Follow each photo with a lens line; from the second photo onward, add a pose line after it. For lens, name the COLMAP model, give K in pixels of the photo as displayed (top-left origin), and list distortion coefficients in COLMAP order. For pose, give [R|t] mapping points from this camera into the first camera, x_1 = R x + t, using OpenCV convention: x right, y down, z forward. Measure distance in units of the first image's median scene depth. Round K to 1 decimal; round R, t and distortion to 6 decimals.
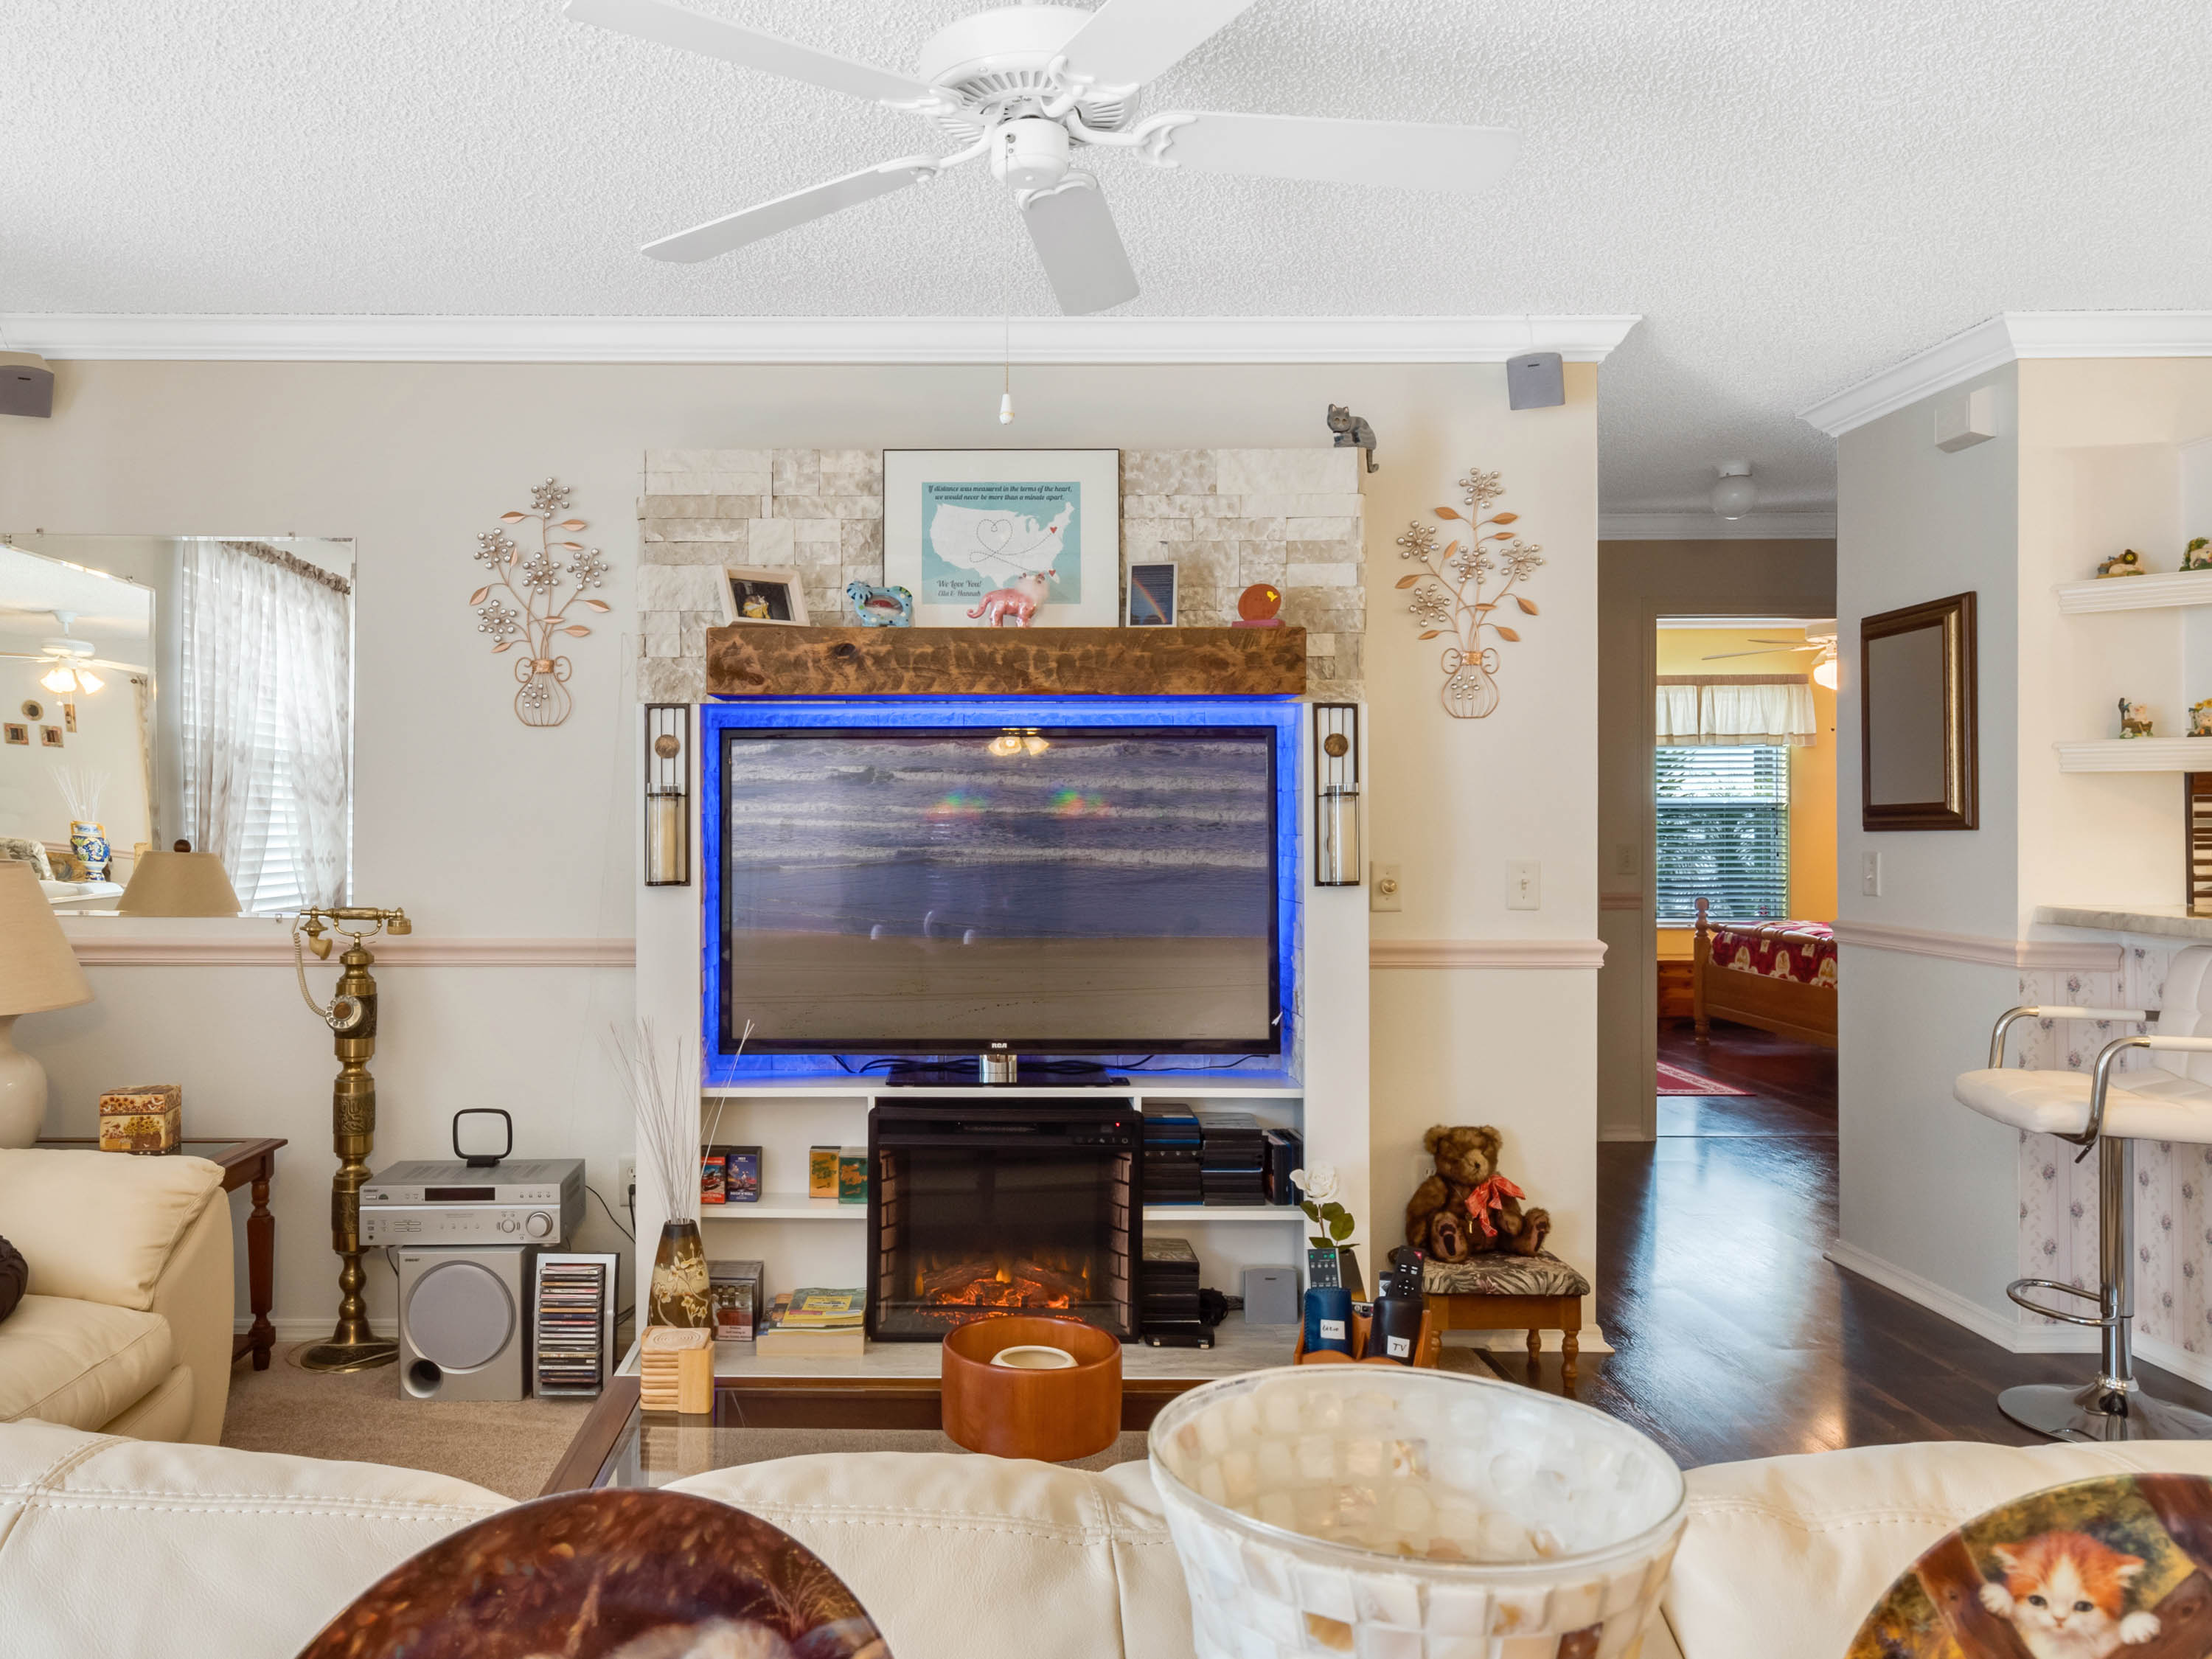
lens RADIAL K [[1616.7, 0, 937.7], [0, 1616.7, 805.4], [0, 0, 1]] dist [0.000882, -0.002161]
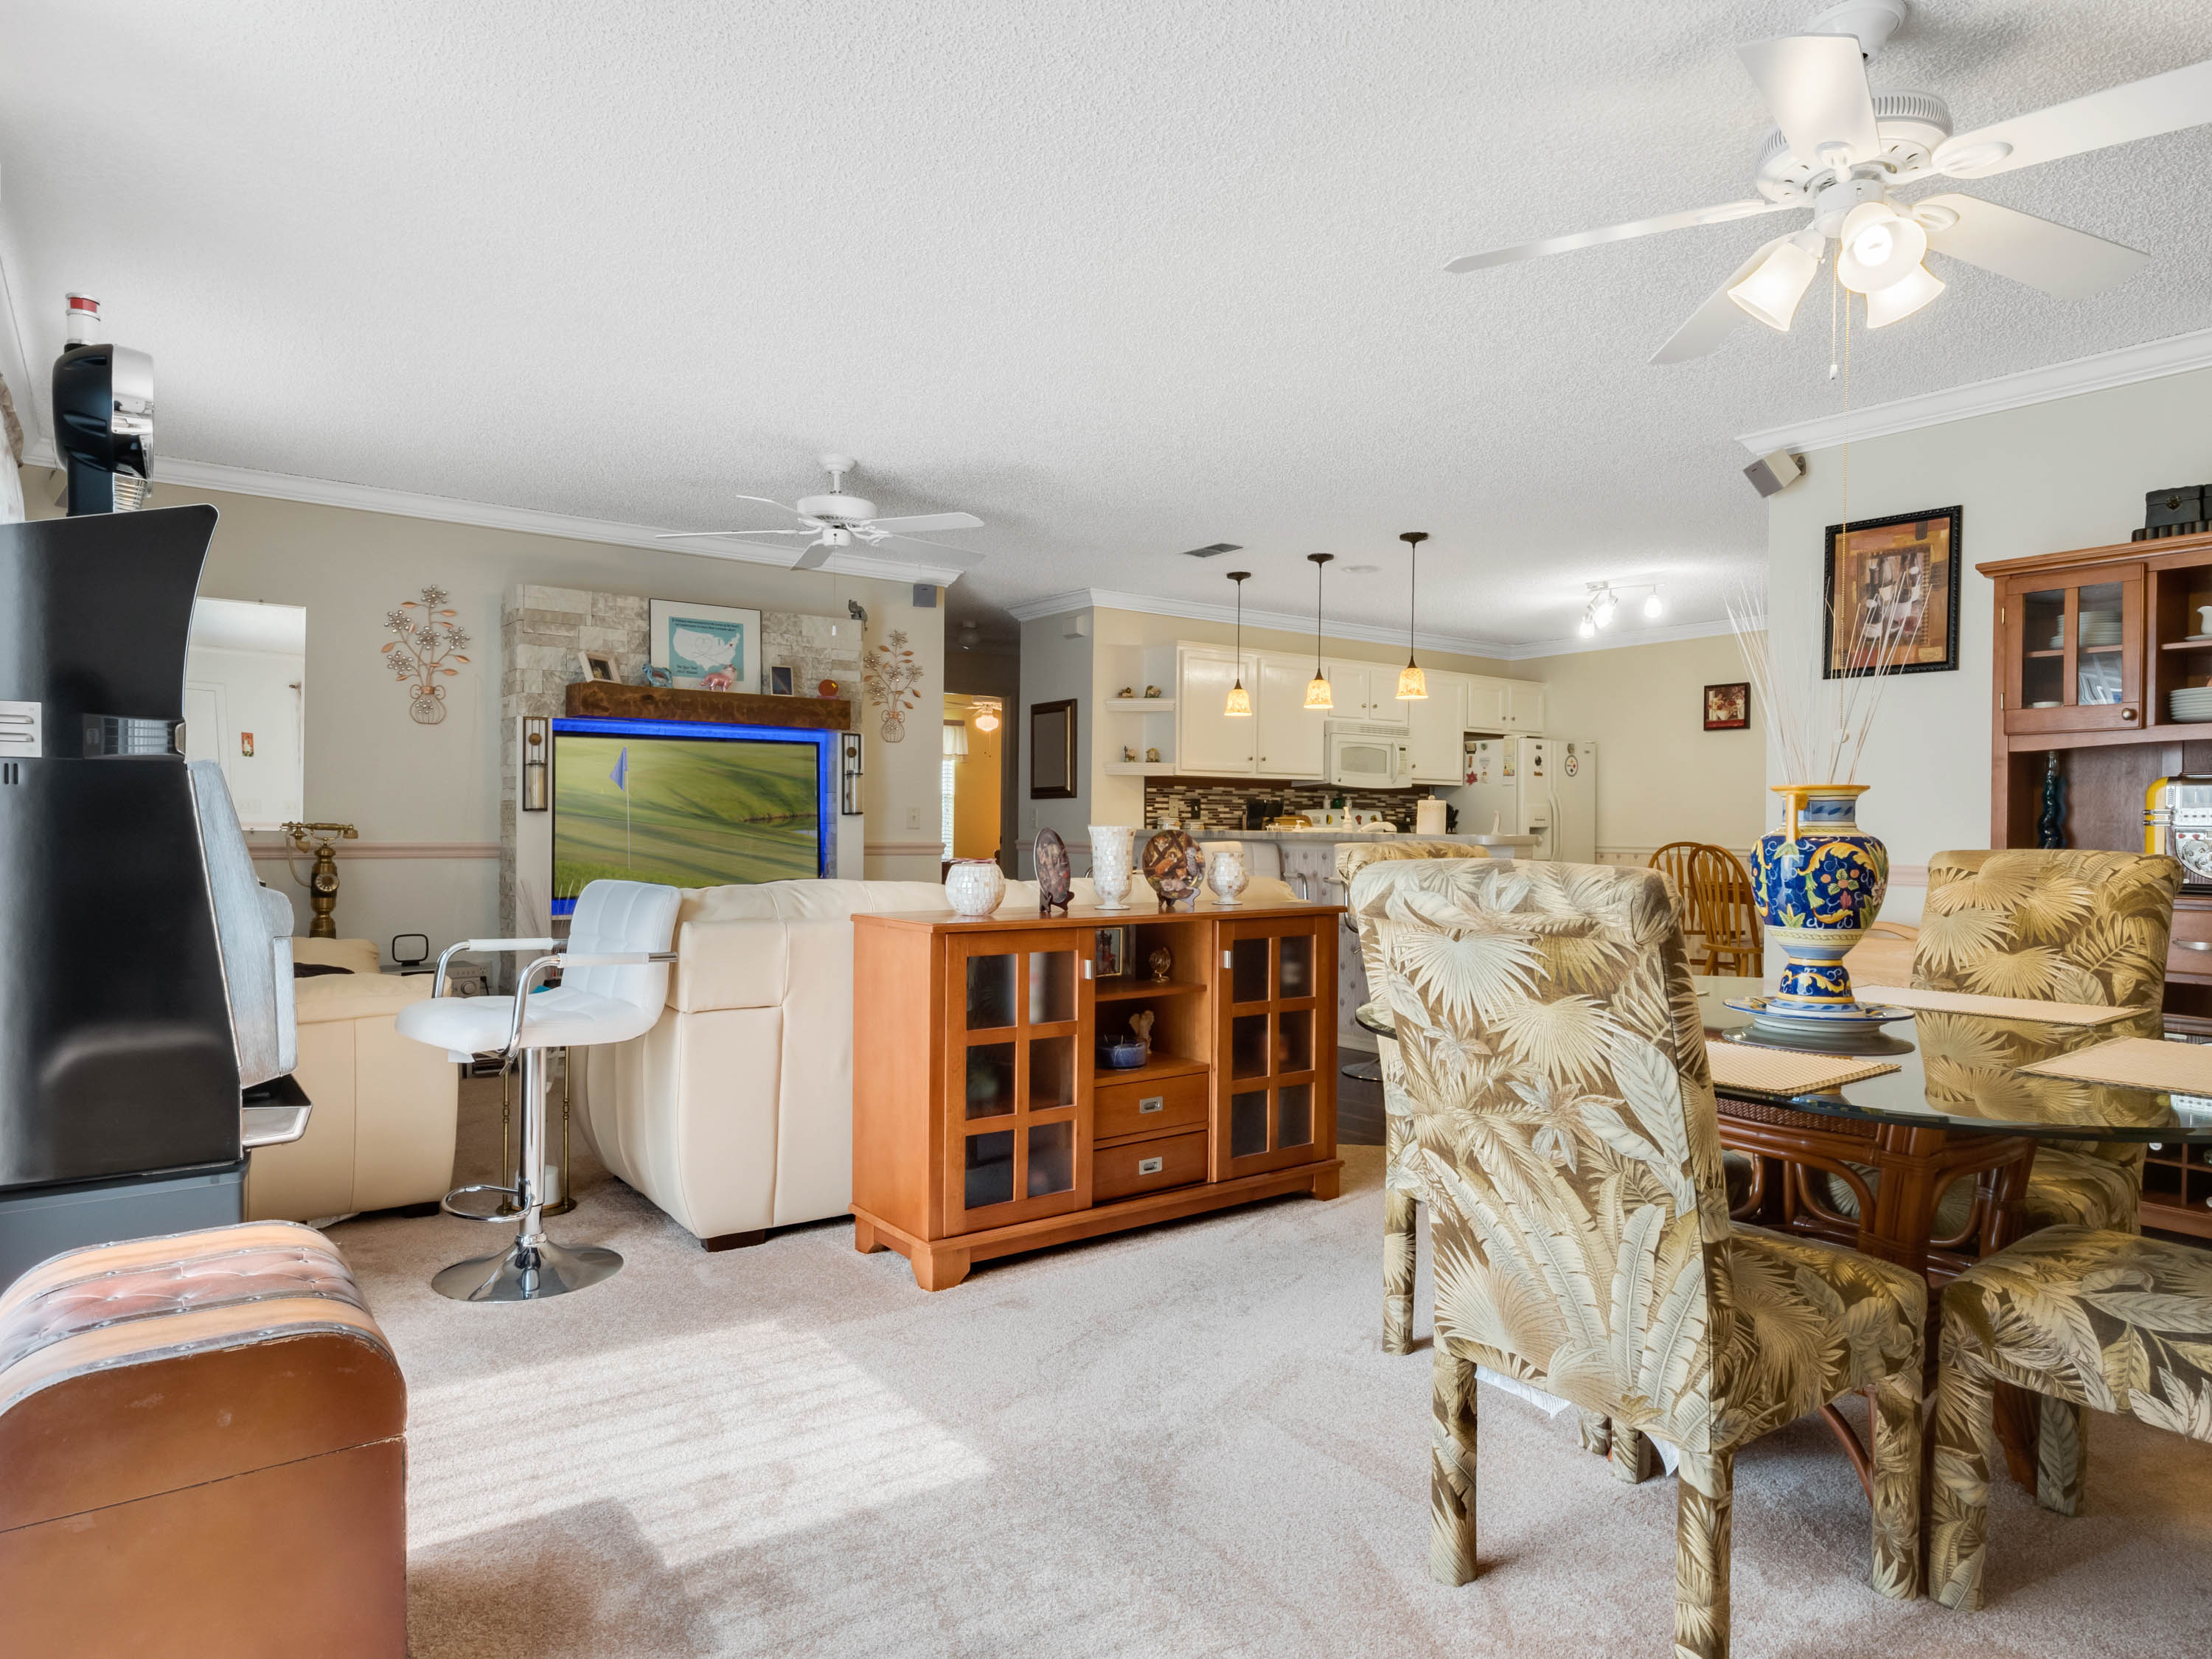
lens RADIAL K [[1328.2, 0, 1106.0], [0, 1328.2, 829.5], [0, 0, 1]] dist [-0.004670, -0.001324]
pose [[0.797367, 0.004449, 0.603479, -0.579948], [-0.016209, 0.999770, 0.014047, 0.038107], [-0.603278, -0.020982, 0.797255, -0.681743]]
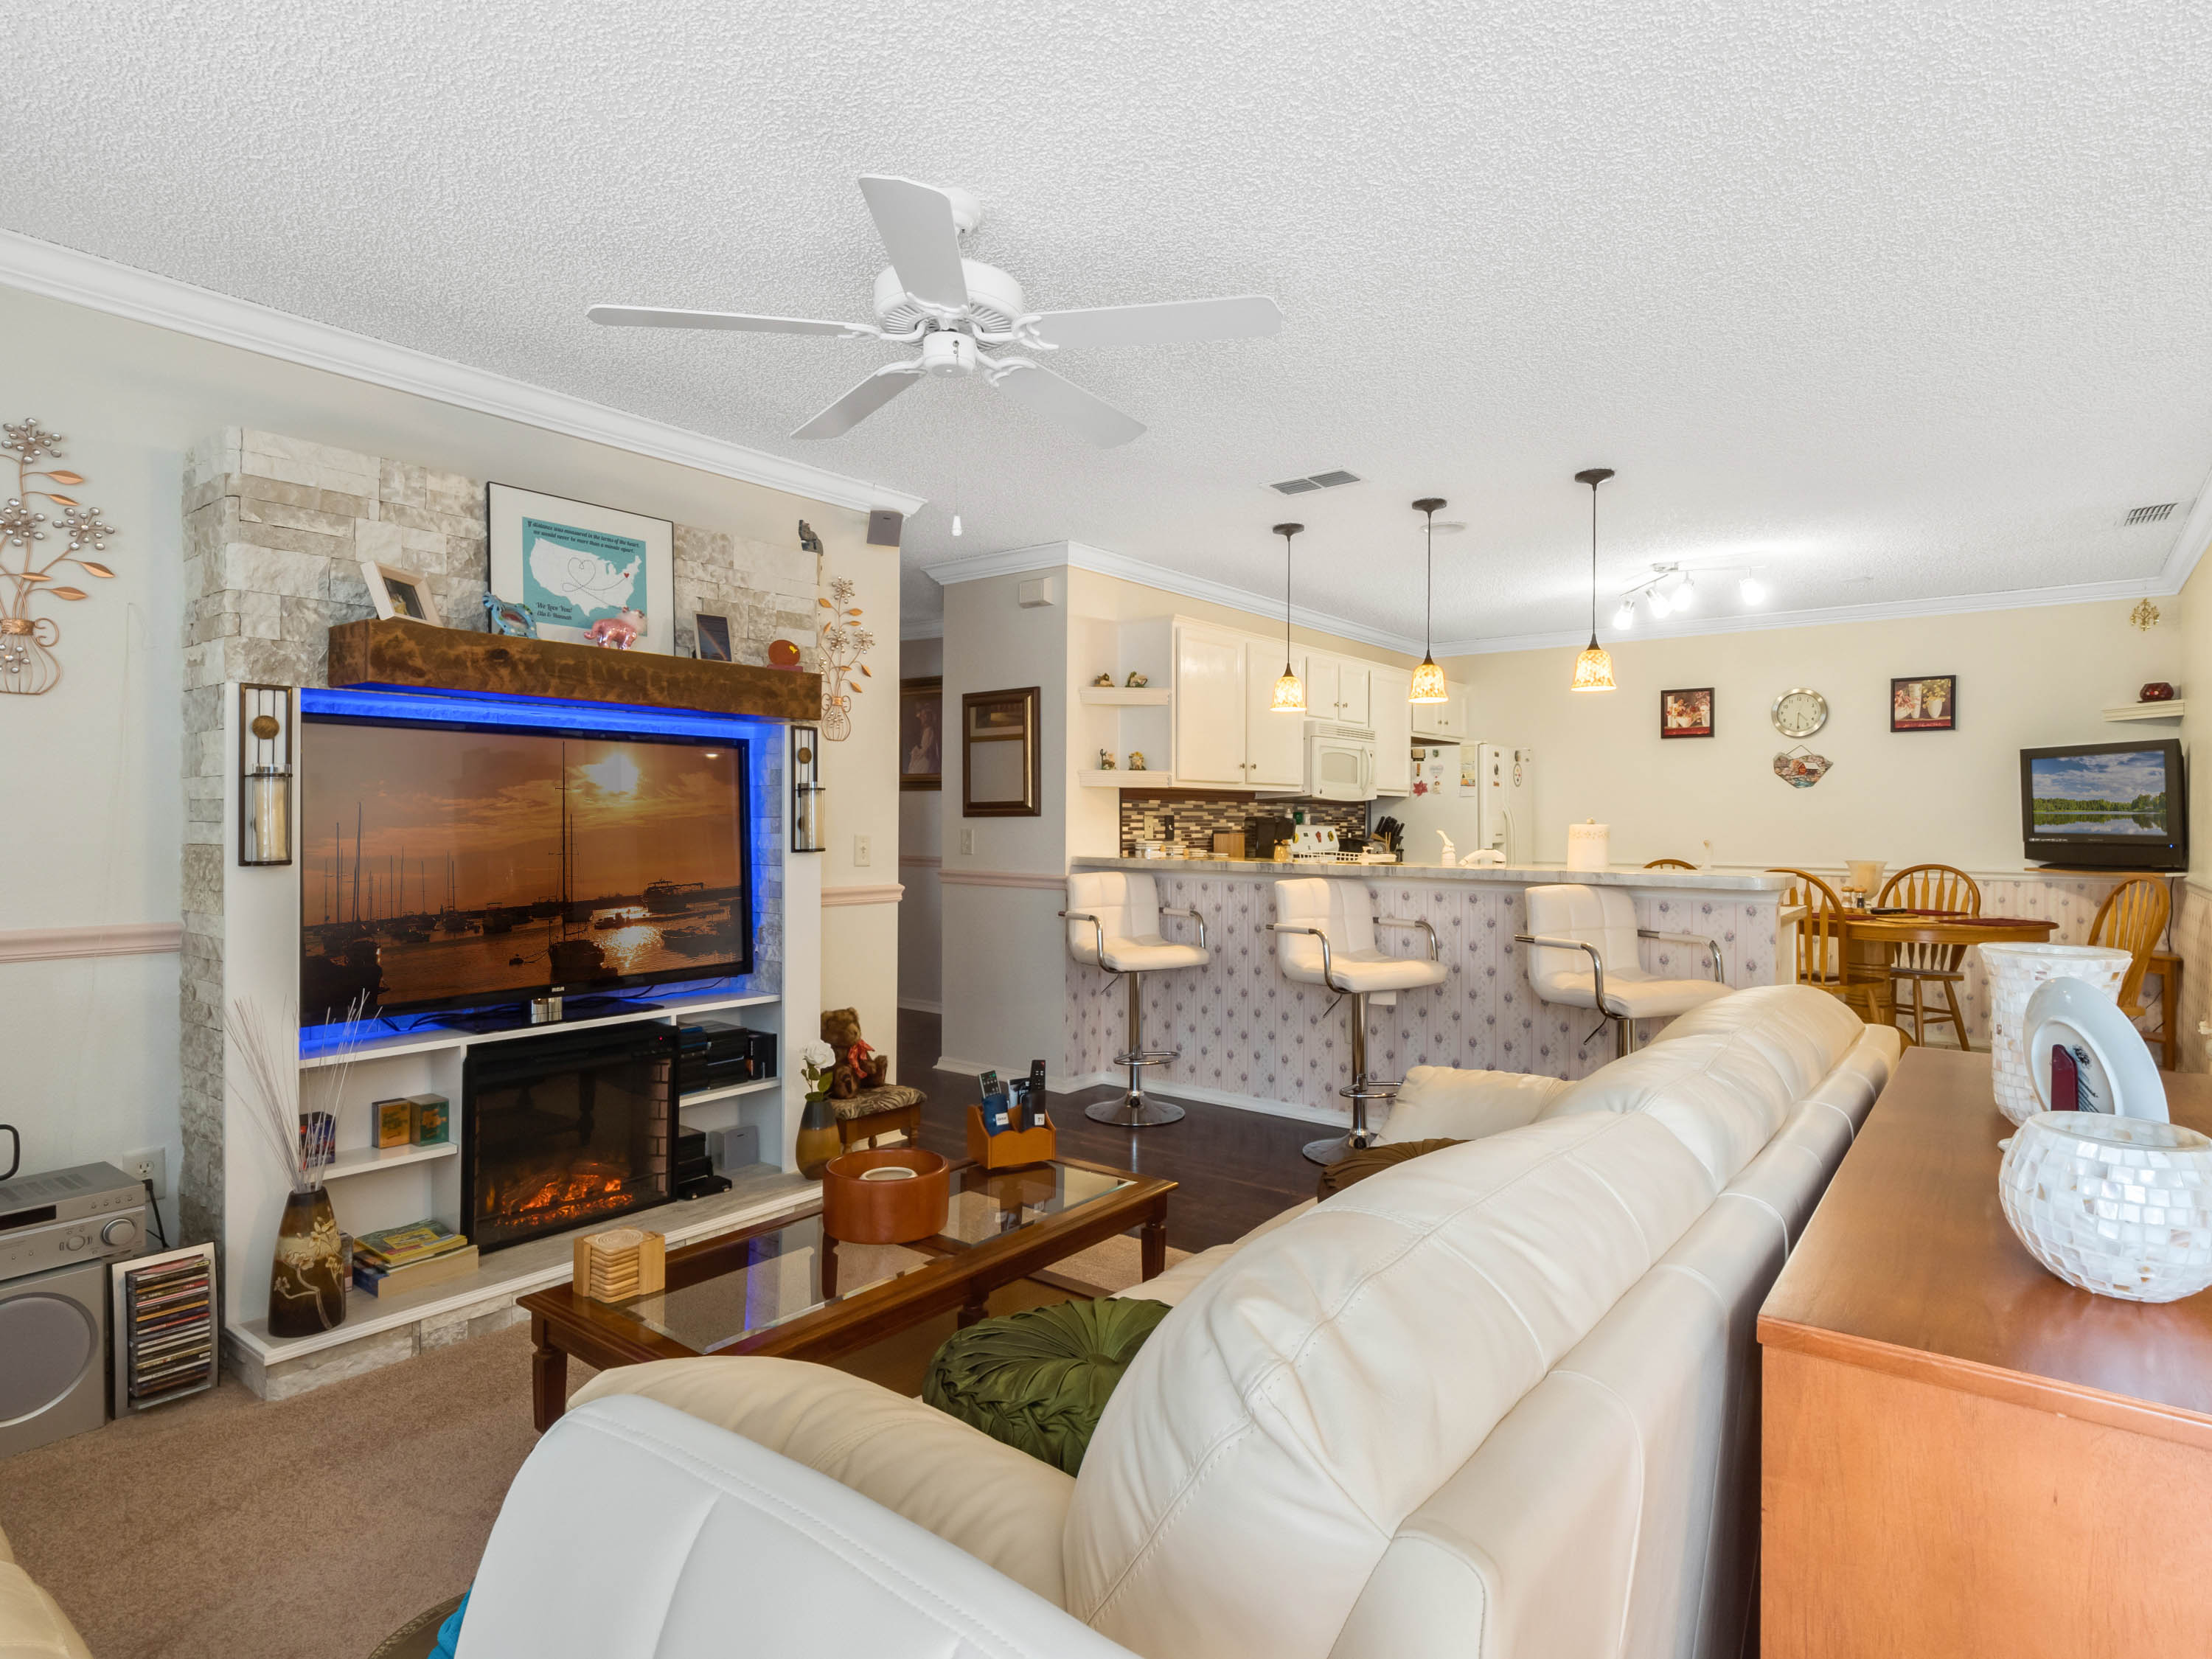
lens RADIAL K [[1192.9, 0, 1104.4], [0, 1192.9, 814.7], [0, 0, 1]] dist [-0.005514, -0.001184]
pose [[0.606245, 0.005036, 0.795262, -0.438588], [-0.012188, 0.999921, 0.002959, 0.009378], [-0.795185, -0.011486, 0.606258, 0.133549]]
